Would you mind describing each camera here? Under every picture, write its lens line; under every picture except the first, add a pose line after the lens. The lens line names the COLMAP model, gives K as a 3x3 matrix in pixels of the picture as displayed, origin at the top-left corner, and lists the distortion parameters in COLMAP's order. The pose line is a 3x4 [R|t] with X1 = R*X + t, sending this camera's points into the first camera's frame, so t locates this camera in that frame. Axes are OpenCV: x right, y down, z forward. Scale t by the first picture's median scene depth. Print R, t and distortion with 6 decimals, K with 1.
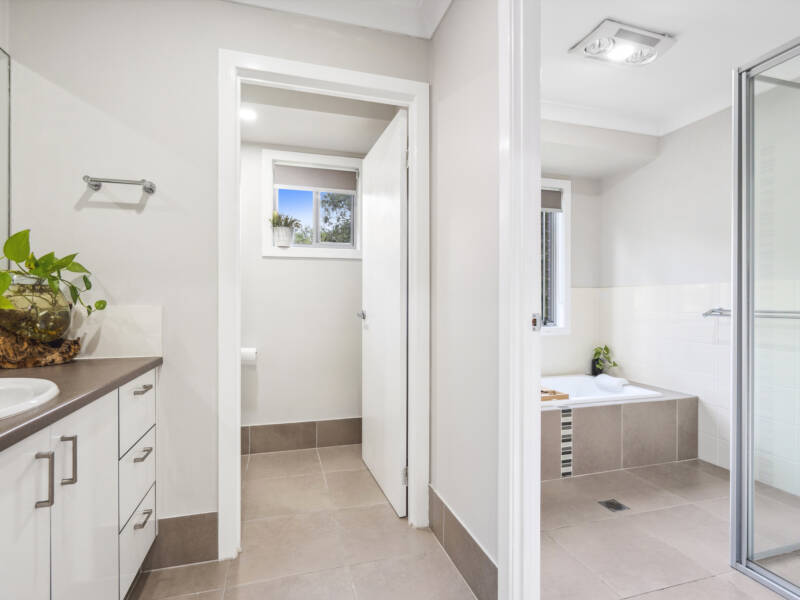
lens RADIAL K [[406.6, 0, 397.8], [0, 406.6, 303.3], [0, 0, 1]] dist [-0.000005, 0.000396]
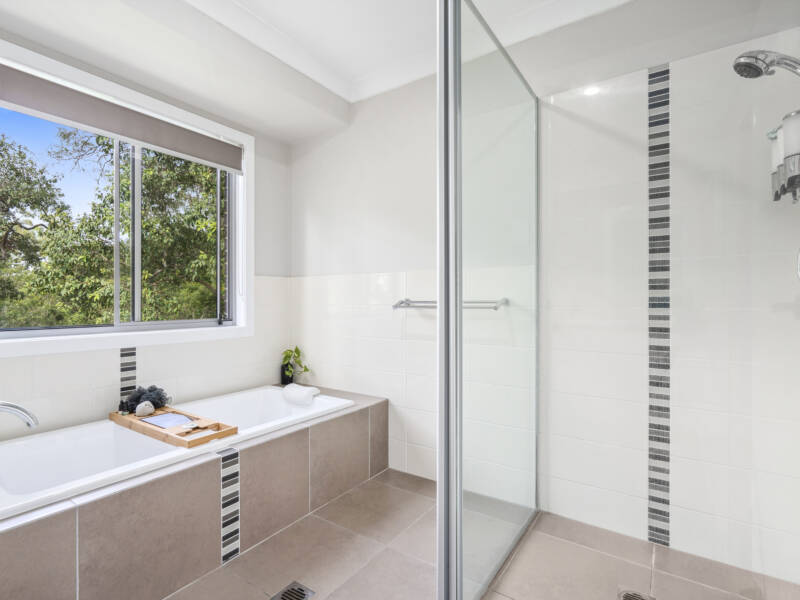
lens RADIAL K [[406.6, 0, 397.8], [0, 406.6, 303.3], [0, 0, 1]] dist [-0.000005, 0.000396]
pose [[0.777851, -0.009346, 0.628380, 0.198121], [0.004489, 0.999947, 0.009315, 0.011956], [-0.628433, -0.004425, 0.777851, 0.297594]]
